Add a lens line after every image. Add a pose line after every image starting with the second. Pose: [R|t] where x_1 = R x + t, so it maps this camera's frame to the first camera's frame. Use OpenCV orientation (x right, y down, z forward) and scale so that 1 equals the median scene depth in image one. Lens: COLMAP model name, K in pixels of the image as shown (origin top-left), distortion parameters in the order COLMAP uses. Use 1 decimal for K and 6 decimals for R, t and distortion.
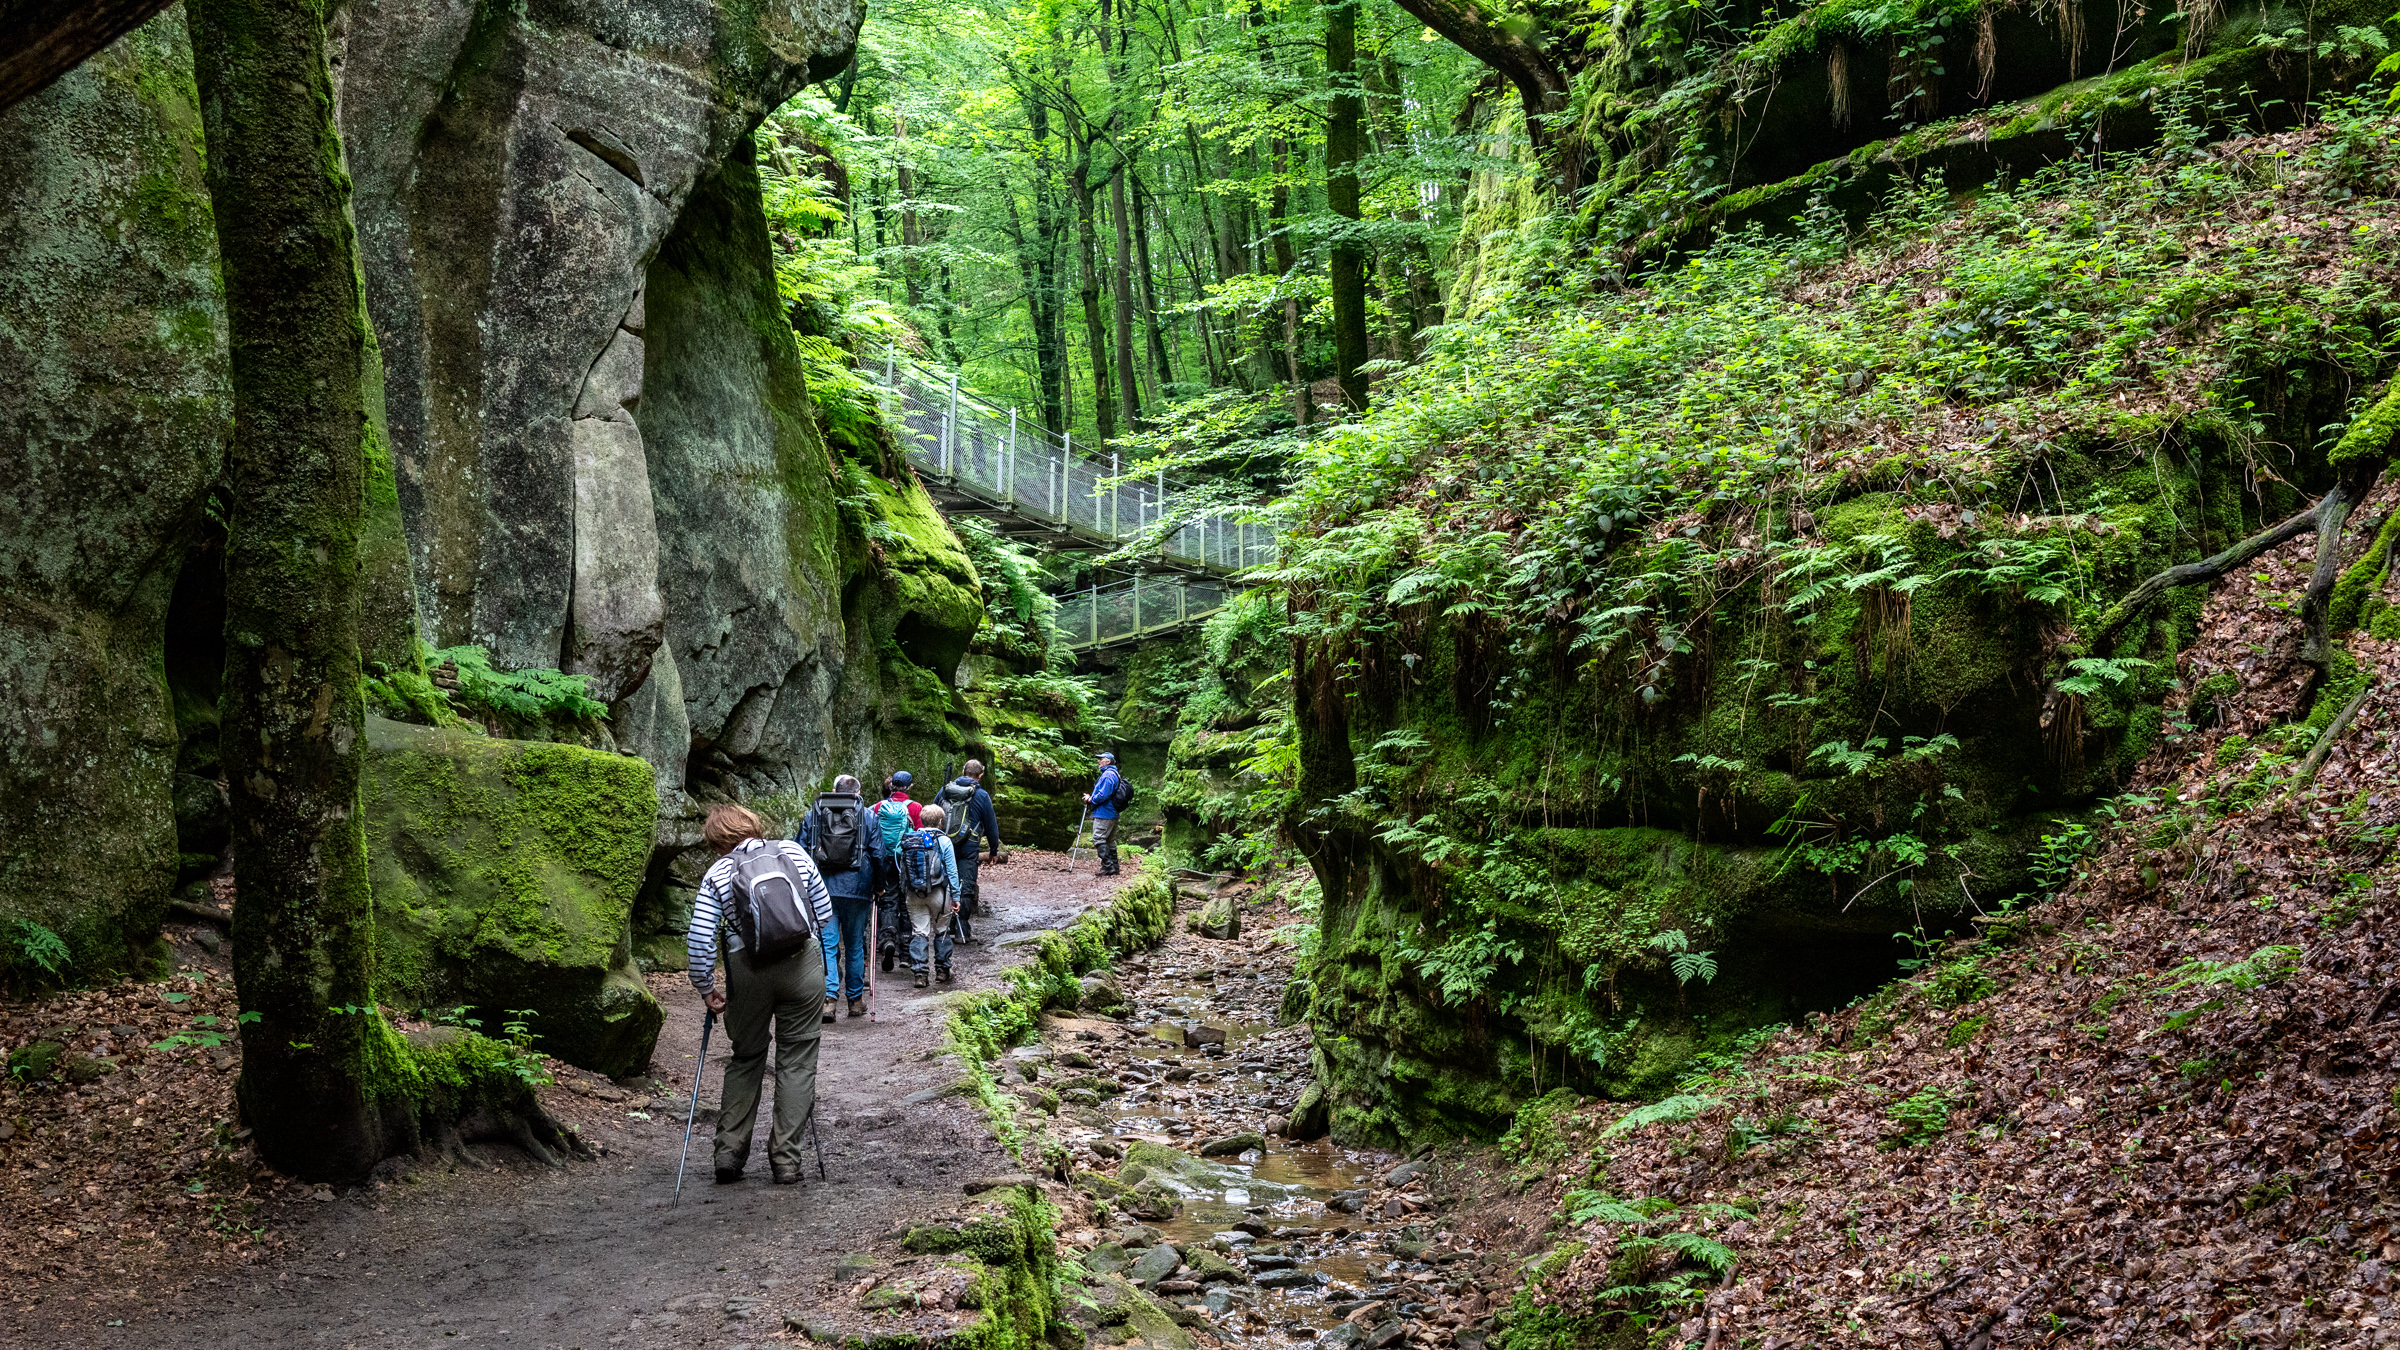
lens RADIAL K [[2751.4, 0, 1196.8], [0, 2751.4, 793.9], [0, 0, 1]] dist [0.001398, 0.000000]
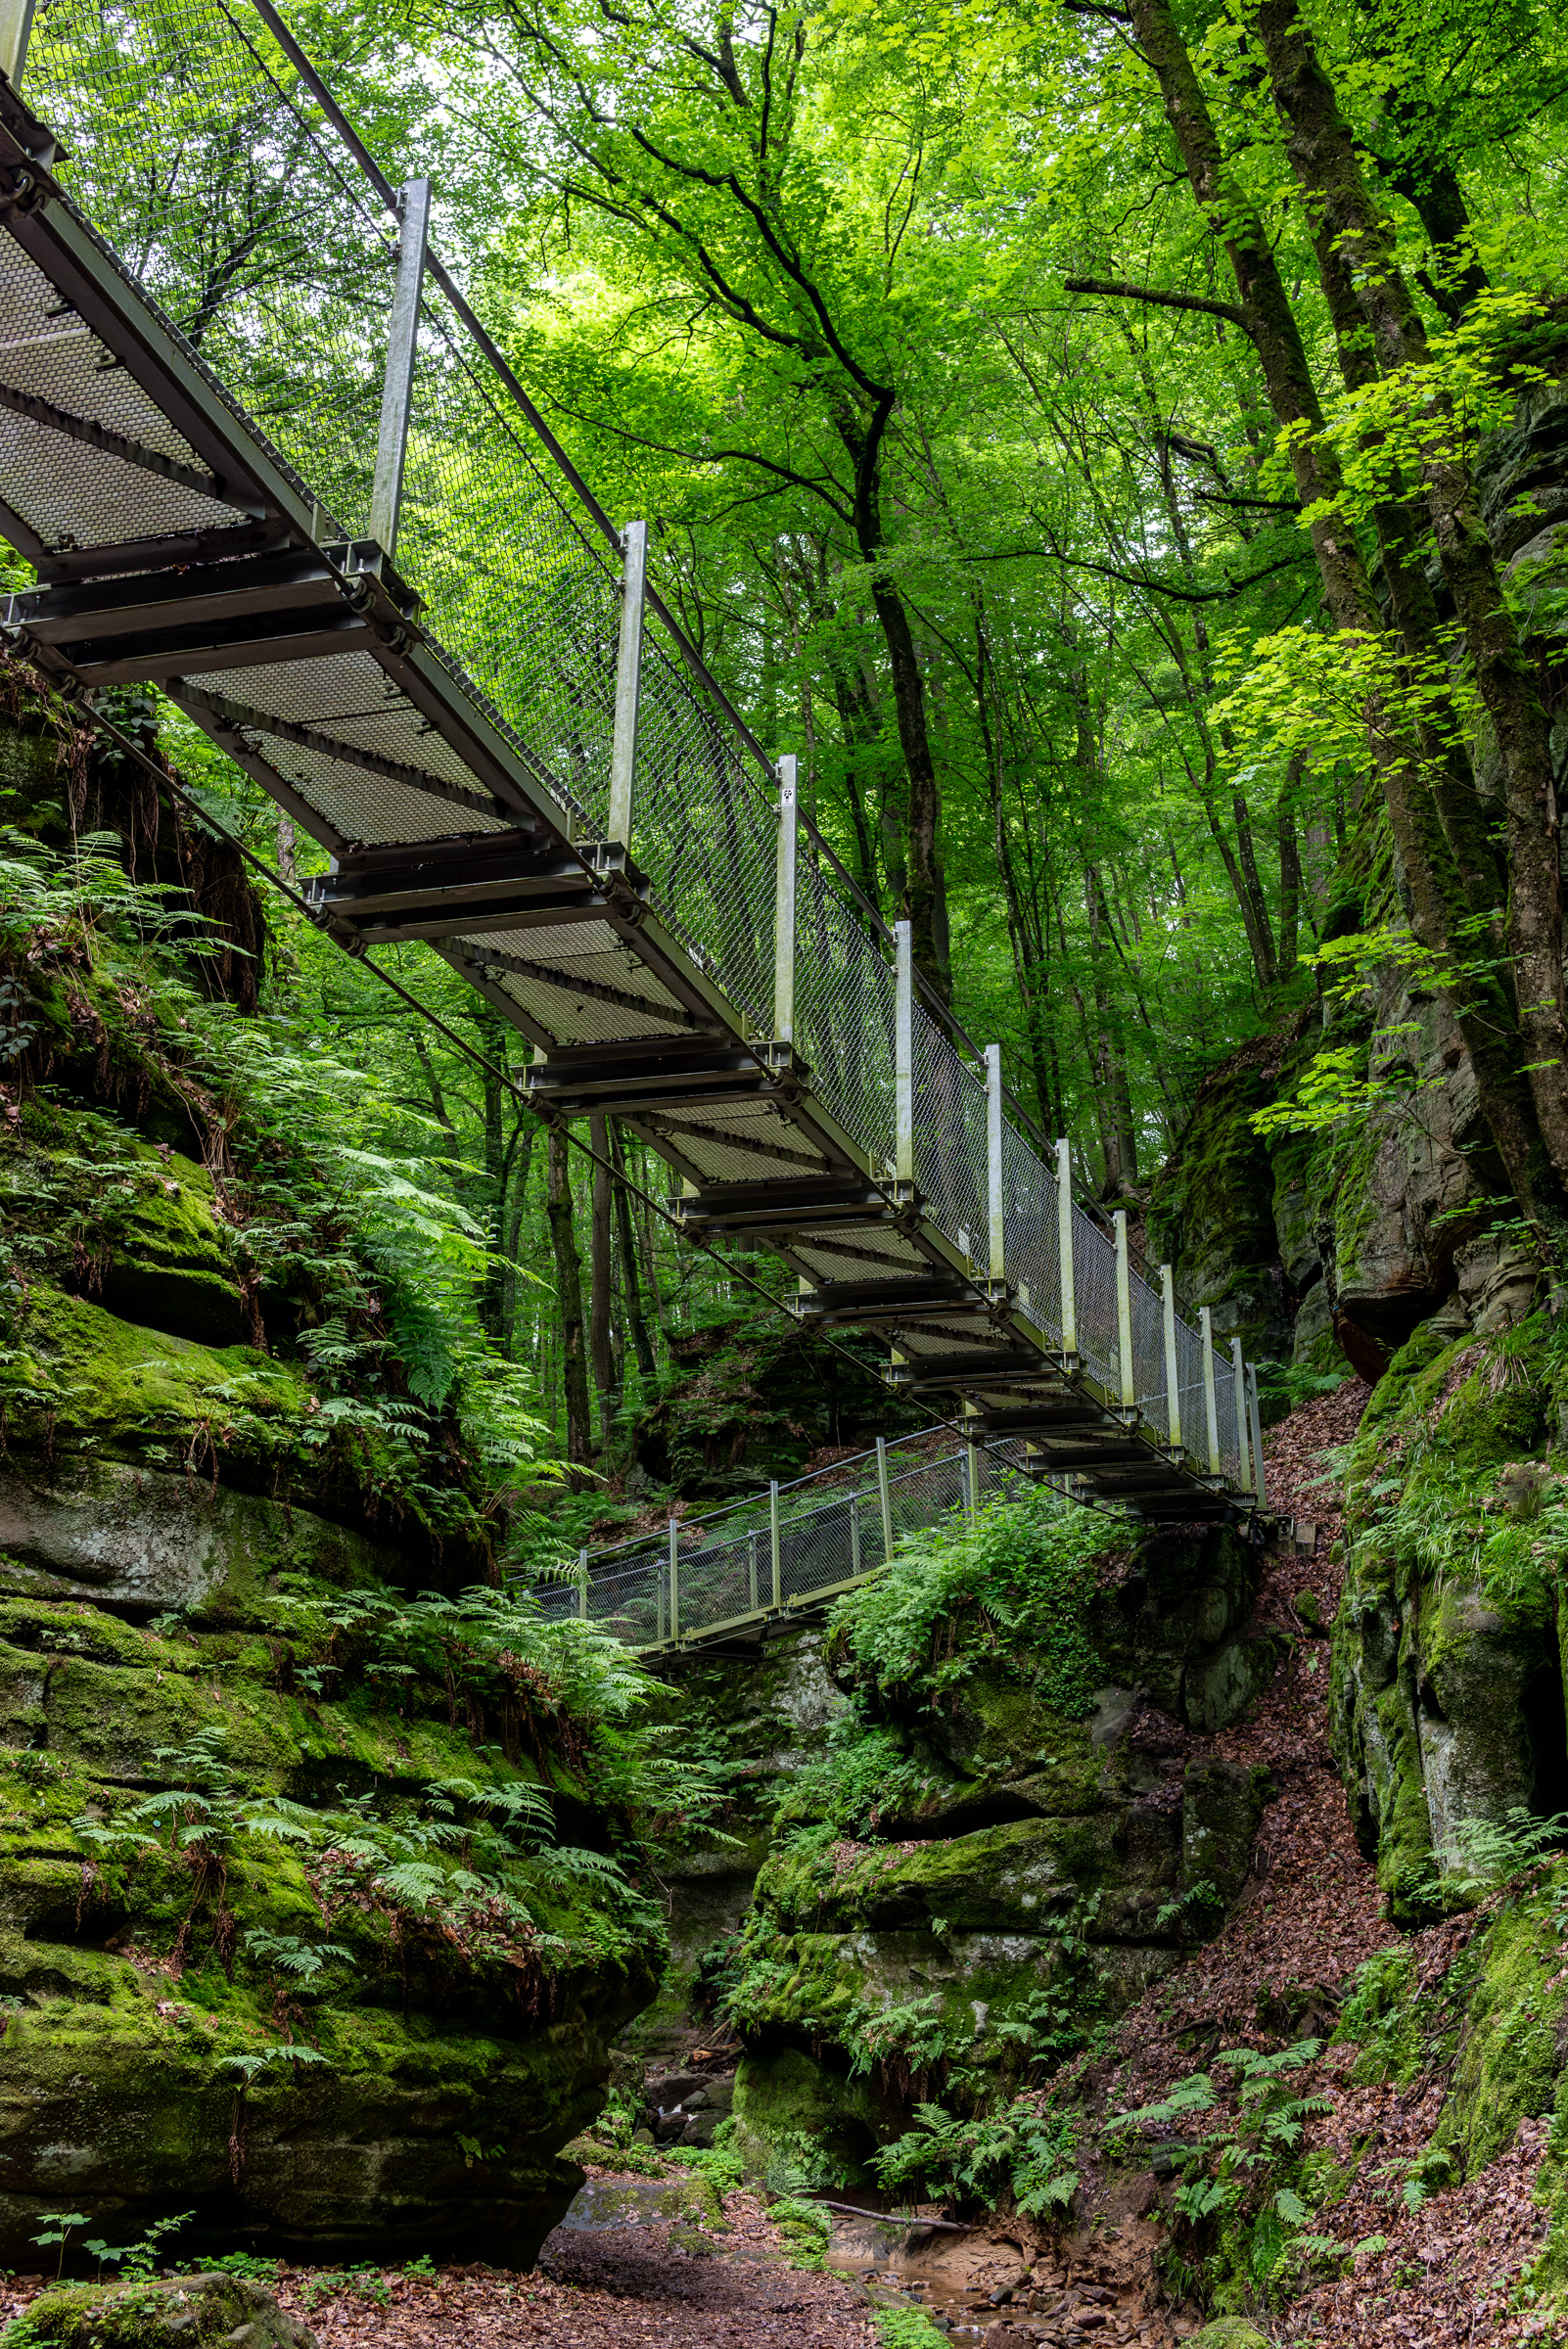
lens RADIAL K [[2697.1, 0, 773.1], [0, 2697.1, 1178.2], [0, 0, 1]] dist [-0.004258, 0.000000]
pose [[0.998431, 0.021751, 0.051599, -0.095805], [-0.006717, 0.961343, -0.275271, -0.018276], [-0.055592, 0.274492, 0.959981, 1.643145]]
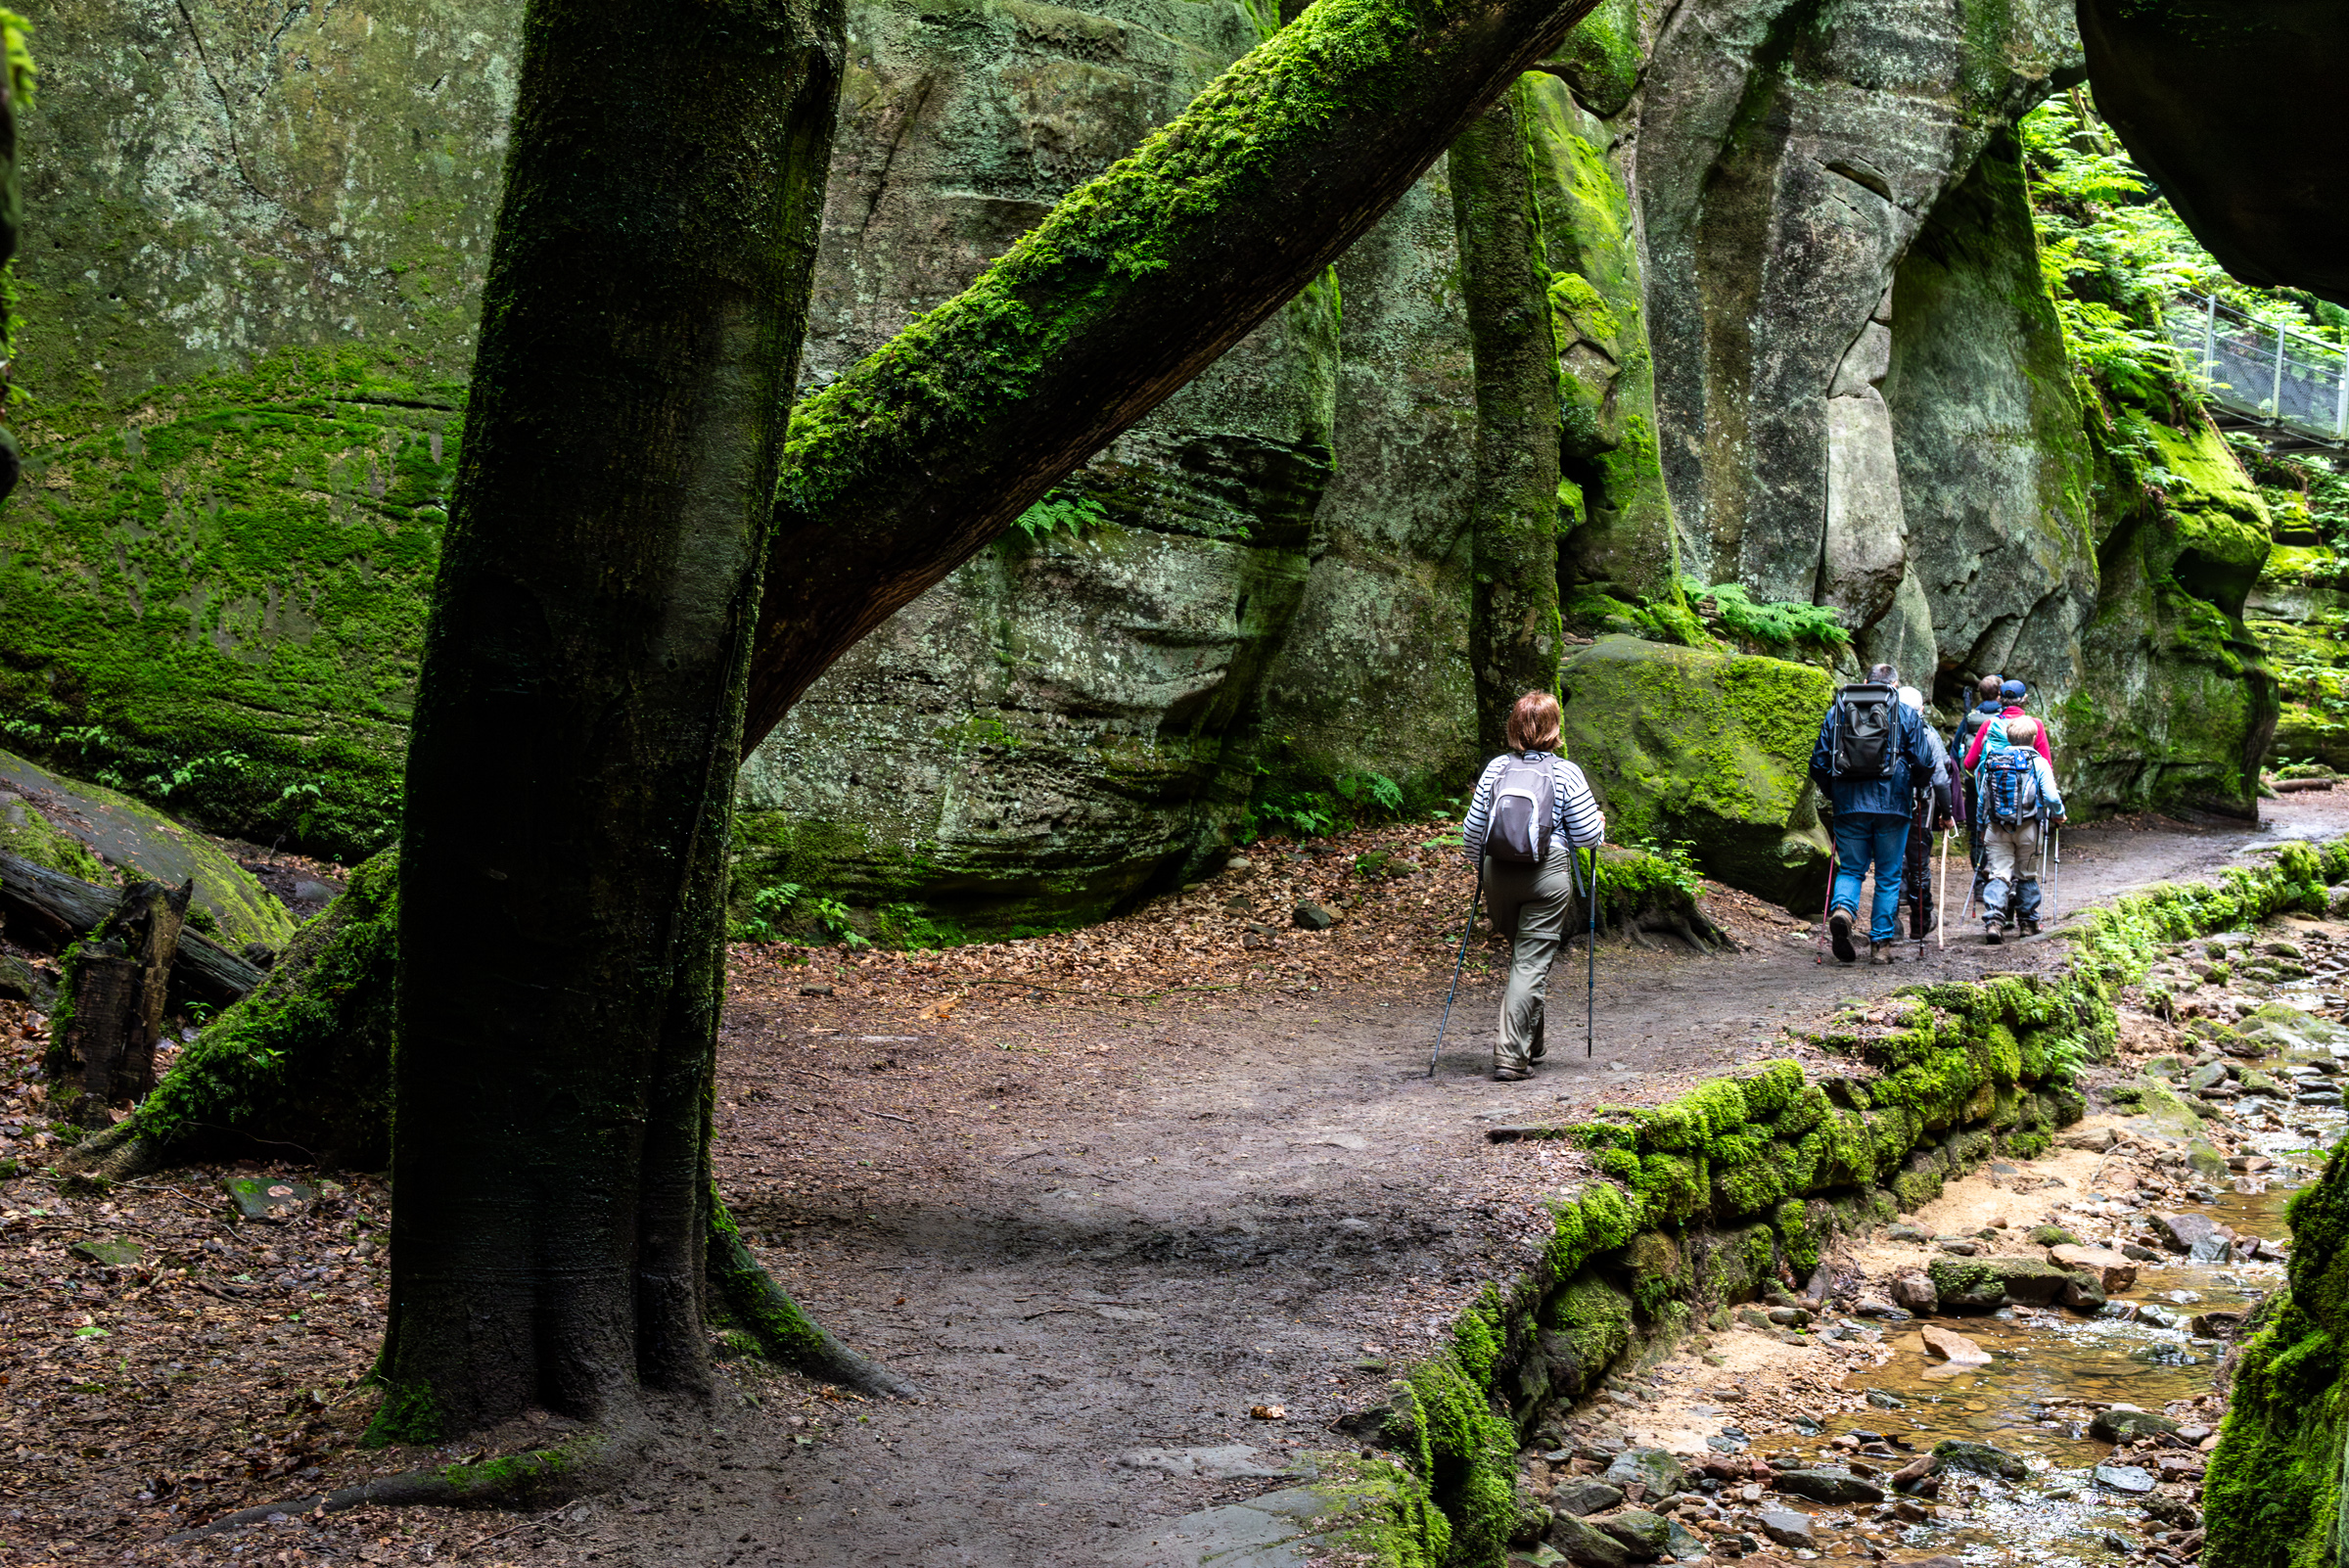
lens RADIAL K [[2697.1, 0, 1173.3], [0, 2697.1, 779.9], [0, 0, 1]] dist [-0.004258, 0.000000]
pose [[0.864749, 0.023353, -0.501661, 0.125887], [-0.014754, 0.999668, 0.021104, 0.012807], [0.501987, -0.010848, 0.864807, -0.185254]]
